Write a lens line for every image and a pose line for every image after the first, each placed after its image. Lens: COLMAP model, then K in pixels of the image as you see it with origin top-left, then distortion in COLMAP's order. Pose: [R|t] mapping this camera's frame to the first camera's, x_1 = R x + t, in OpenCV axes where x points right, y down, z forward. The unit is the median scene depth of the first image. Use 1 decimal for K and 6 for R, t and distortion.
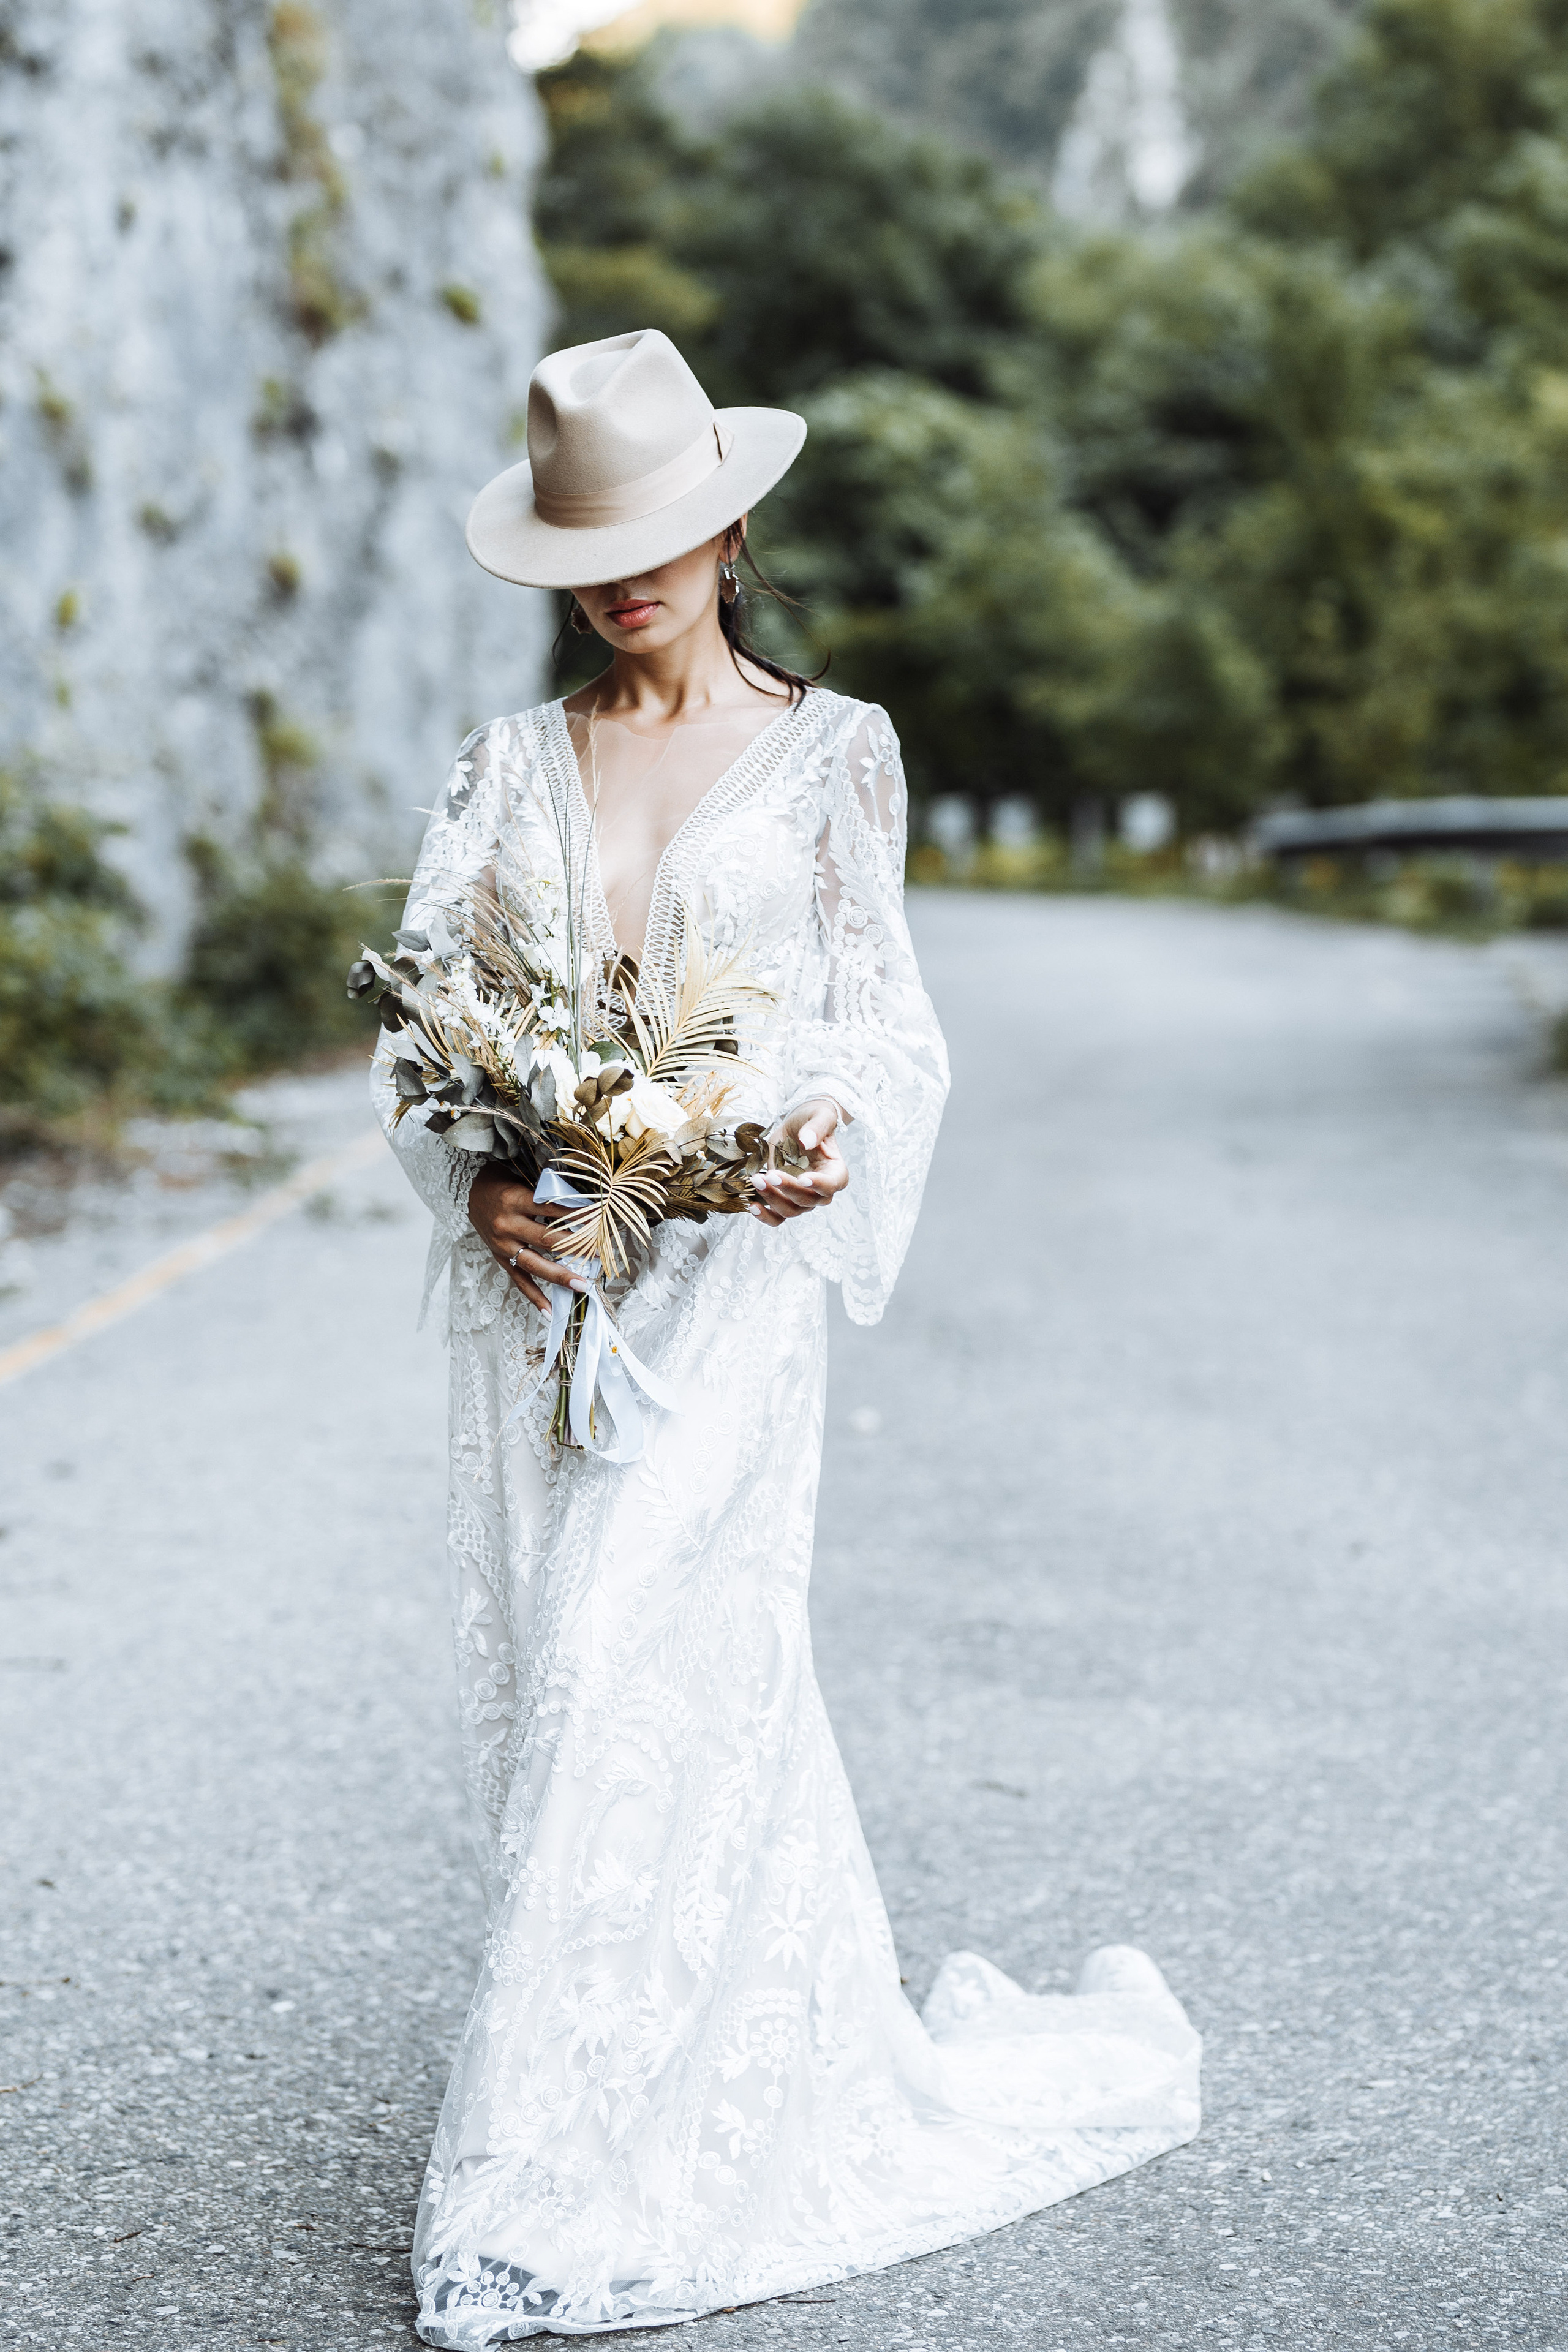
lens RADIAL K [[5656.1, 0, 914.7], [0, 5656.1, 1116.7], [0, 0, 1]] dist [-0.048213, 0.000000]
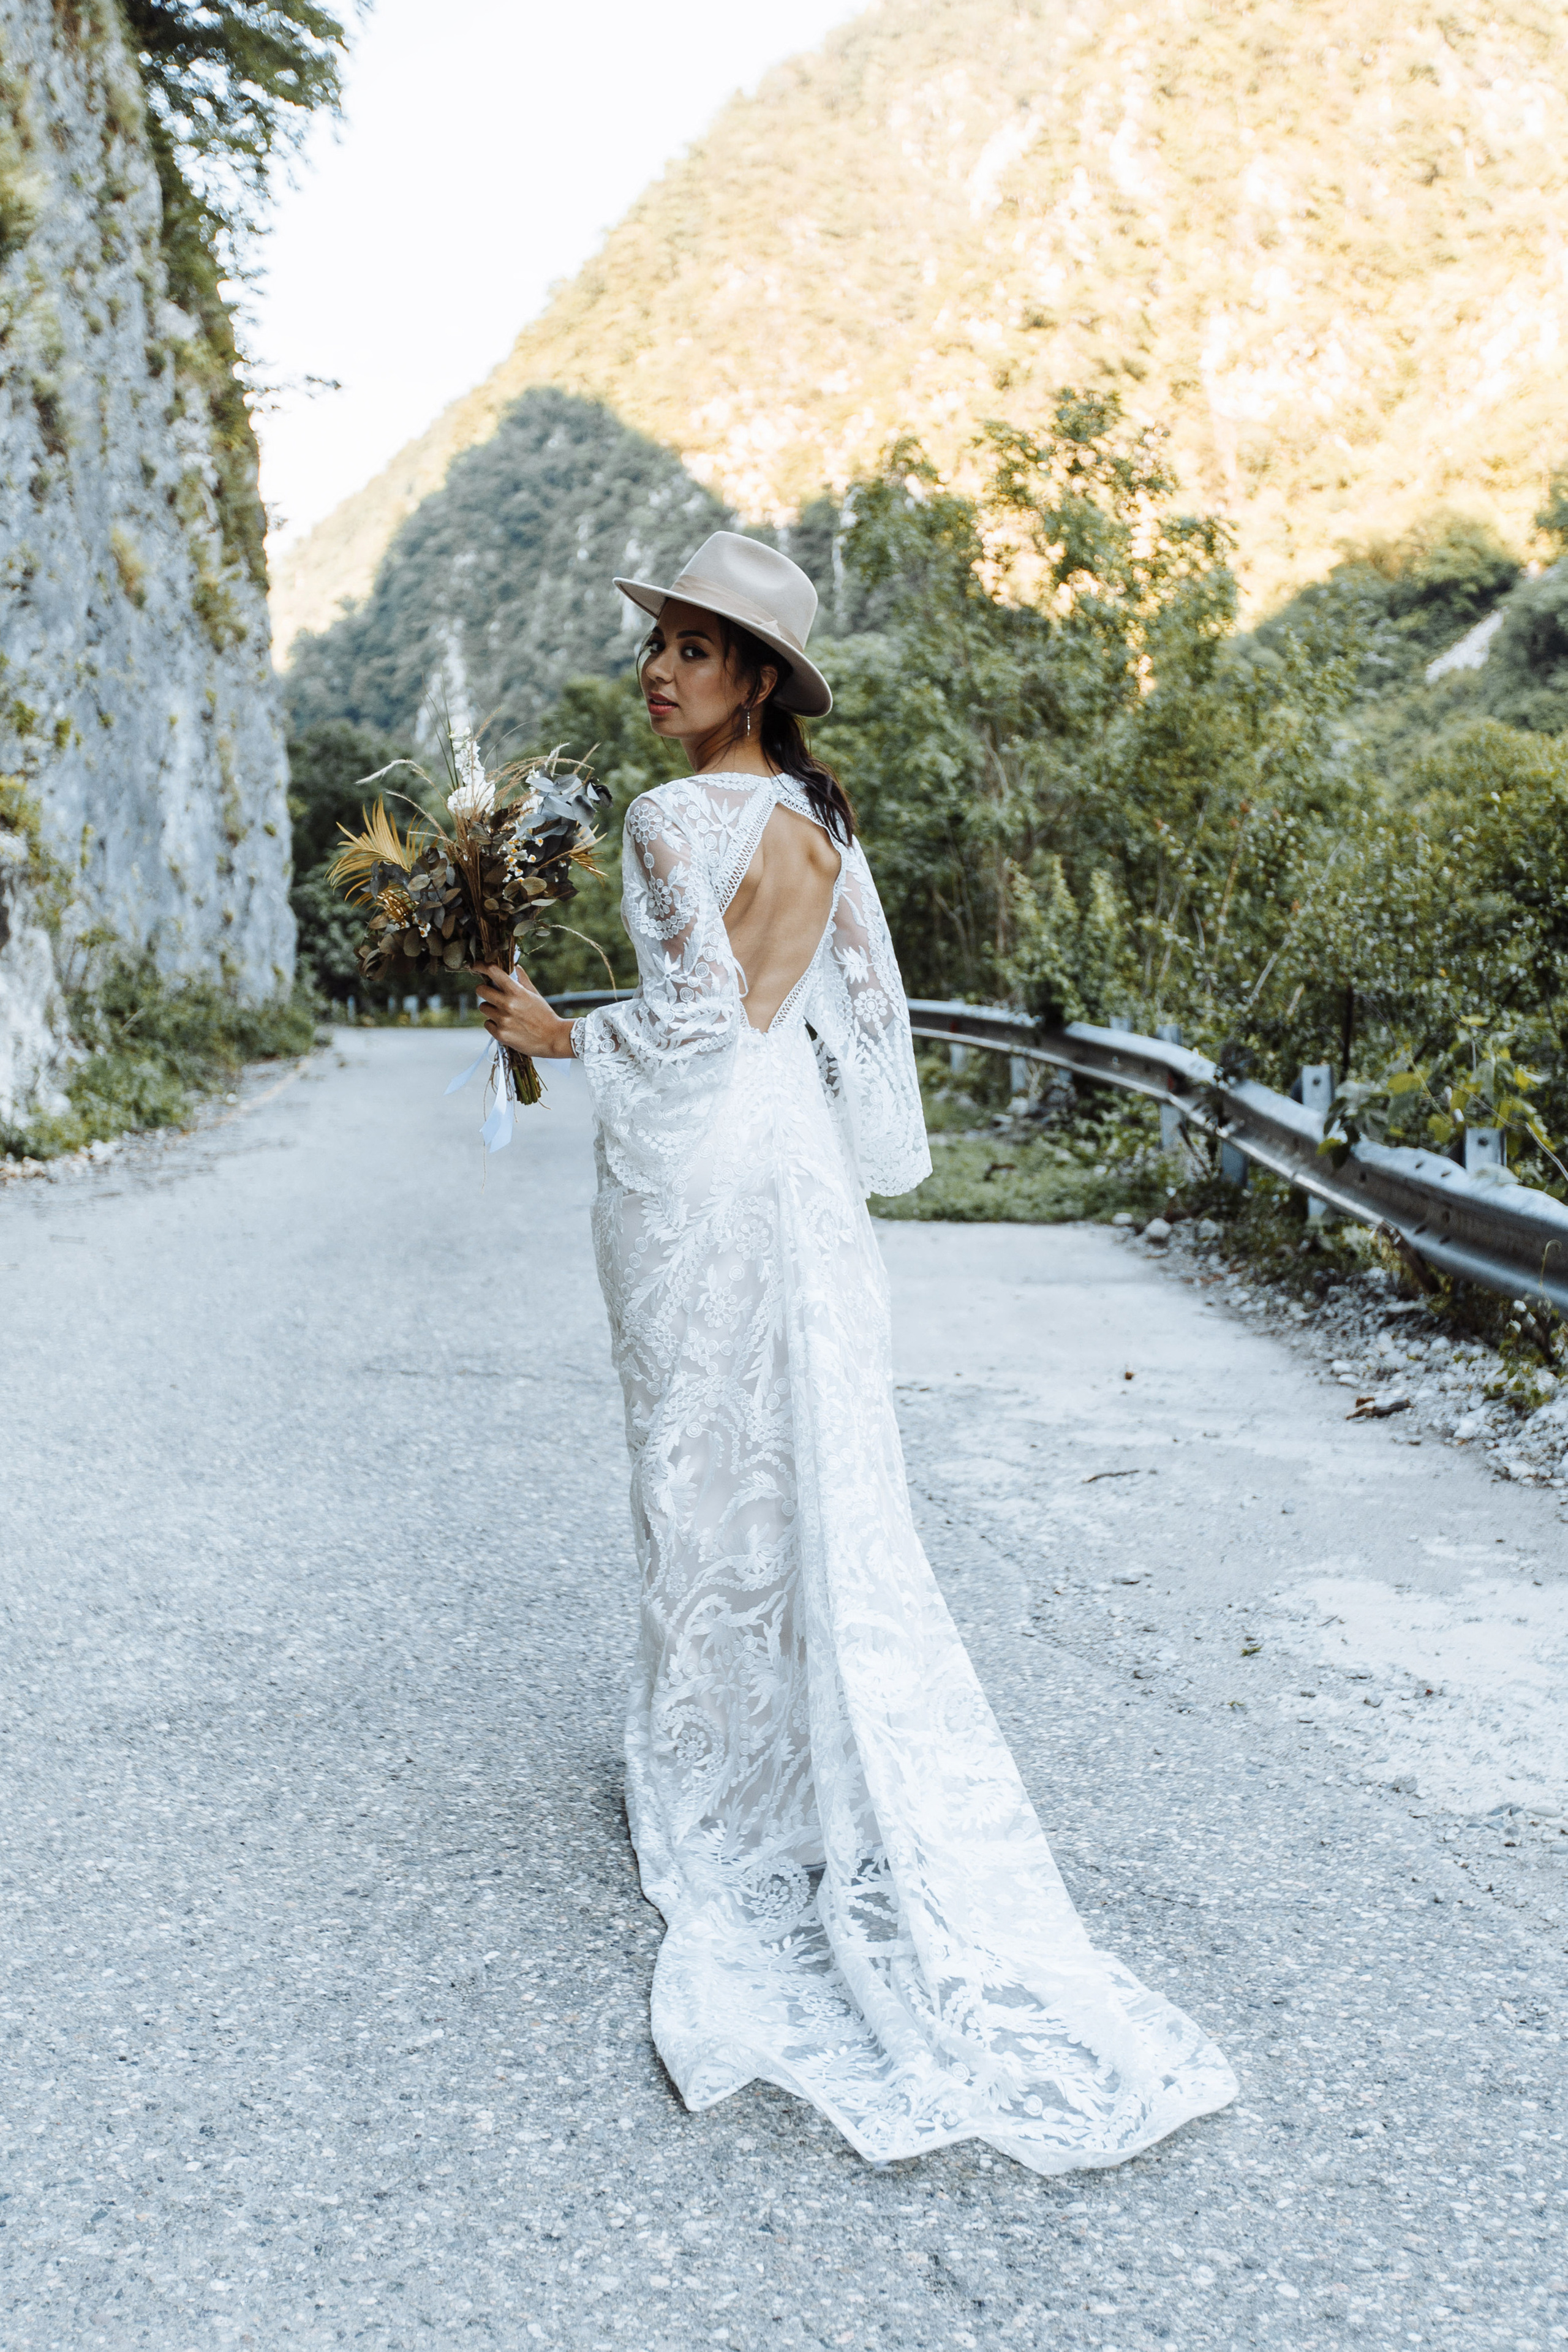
lens RADIAL K [[3247.8, 0, 834.1], [0, 3247.8, 1105.3], [0, 0, 1]] dist [0.003822, 0.000000]
pose [[0.985738, -0.011634, 0.167885, -0.080566], [0.017379, 0.999311, -0.032795, 0.076190], [-0.167387, 0.035245, 0.985261, -0.855351]]
